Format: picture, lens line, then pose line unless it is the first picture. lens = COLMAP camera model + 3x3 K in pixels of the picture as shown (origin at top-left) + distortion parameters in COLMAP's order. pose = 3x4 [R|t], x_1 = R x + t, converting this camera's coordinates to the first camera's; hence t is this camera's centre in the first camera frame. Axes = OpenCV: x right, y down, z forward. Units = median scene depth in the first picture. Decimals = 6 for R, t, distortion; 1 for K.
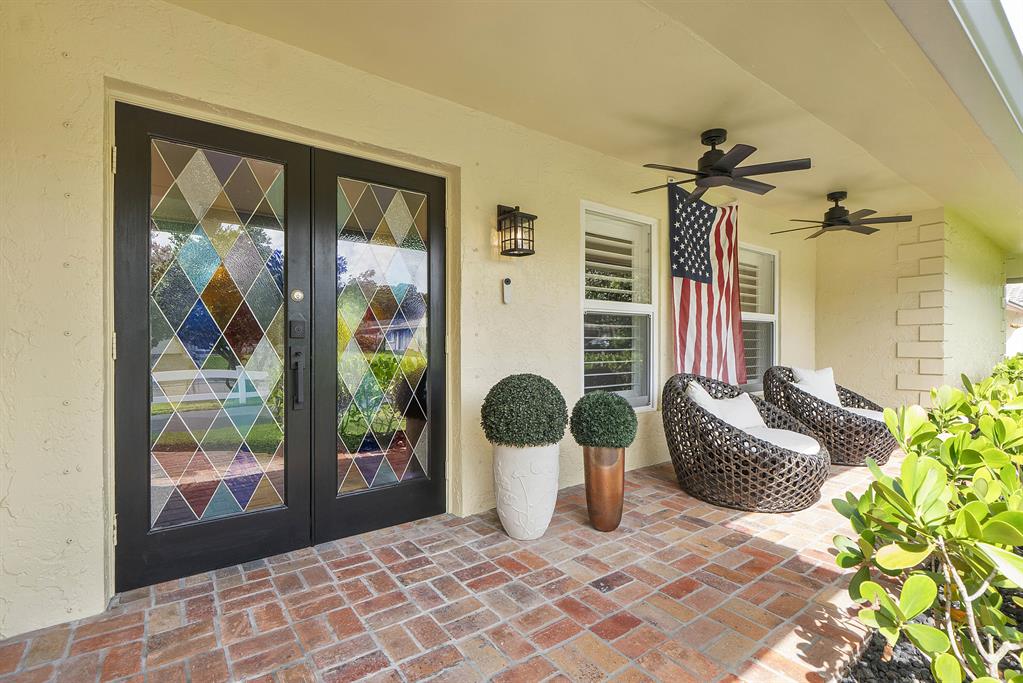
lens RADIAL K [[491.4, 0, 510.1], [0, 491.4, 335.7], [0, 0, 1]] dist [-0.005641, -0.000904]
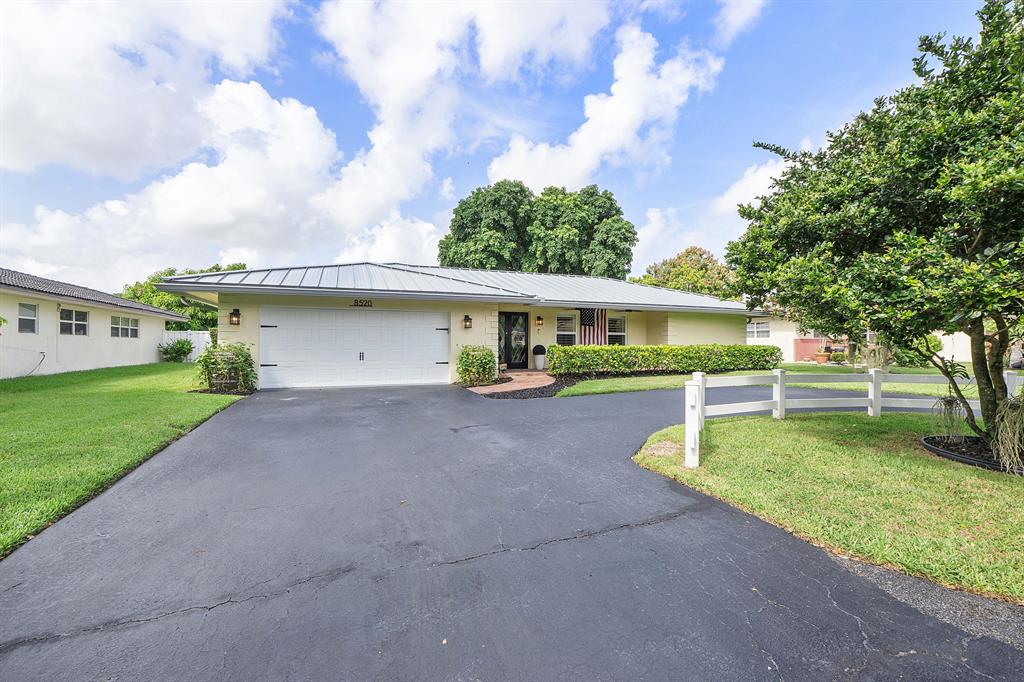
lens RADIAL K [[445.2, 0, 512.0], [0, 445.2, 344.1], [0, 0, 1]] dist [-0.007684, -0.000607]
pose [[0.974935, -0.004568, -0.222445, 0.600433], [0.003399, 0.999978, -0.005636, 0.061223], [0.222466, 0.004738, 0.974929, -2.929355]]
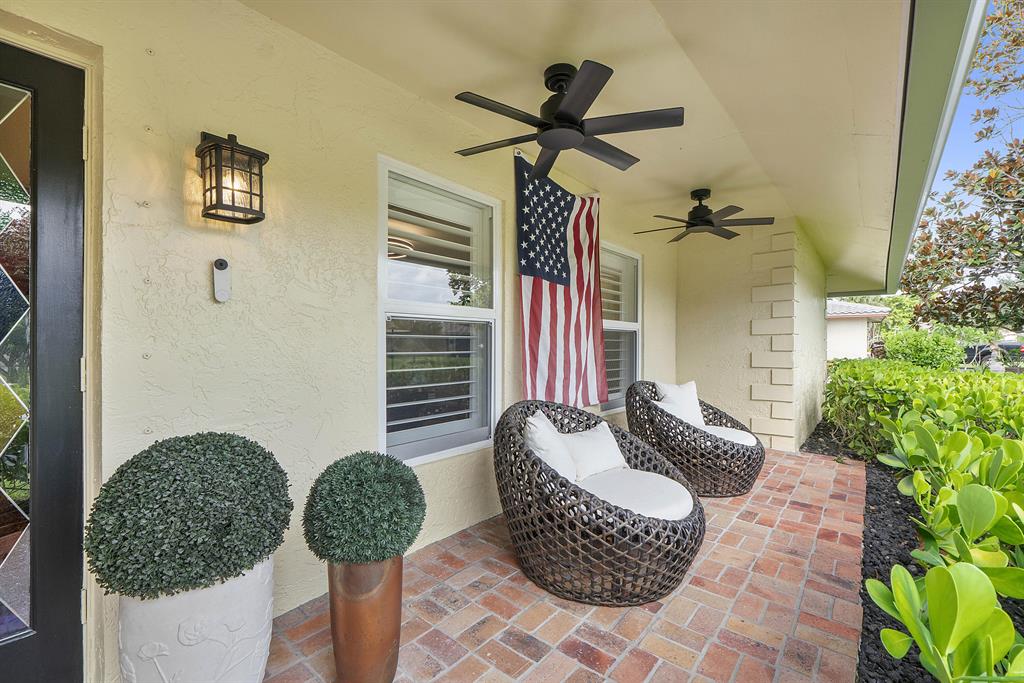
lens RADIAL K [[445.2, 0, 512.7], [0, 445.2, 341.4], [0, 0, 1]] dist [-0.007684, -0.000607]
pose [[0.975774, -0.000584, 0.218780, 0.158442], [-0.000445, 0.999989, 0.004650, -0.014973], [-0.218780, -0.004635, 0.975763, 0.293298]]
